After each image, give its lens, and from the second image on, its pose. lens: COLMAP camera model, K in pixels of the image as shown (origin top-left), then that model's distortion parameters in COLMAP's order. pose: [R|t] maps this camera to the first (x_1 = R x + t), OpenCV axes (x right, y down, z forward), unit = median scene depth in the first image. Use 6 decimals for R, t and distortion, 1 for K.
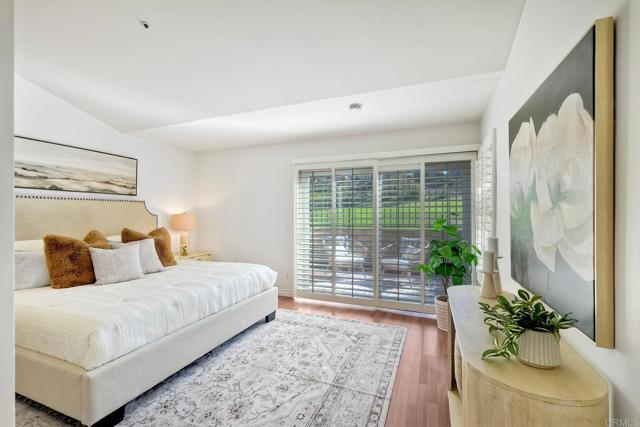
lens RADIAL K [[278.7, 0, 317.1], [0, 278.7, 215.1], [0, 0, 1]] dist [0.000382, 0.000061]
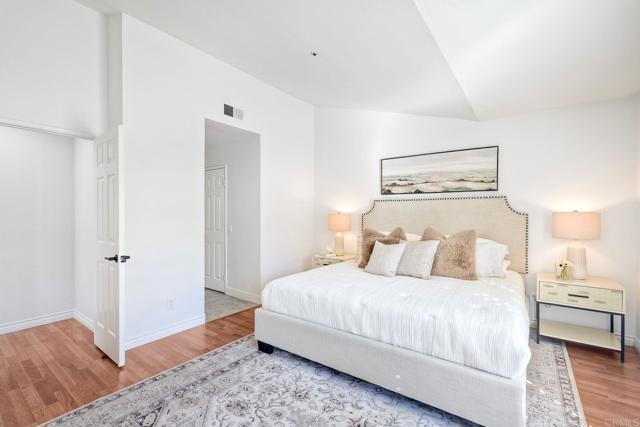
lens RADIAL K [[278.7, 0, 317.1], [0, 278.7, 215.1], [0, 0, 1]] dist [0.000382, 0.000061]
pose [[-0.232772, 0.008867, -0.972491, 0.363801], [-0.000754, 0.999956, 0.009297, -0.004686], [0.972531, 0.002897, -0.232756, 0.869868]]
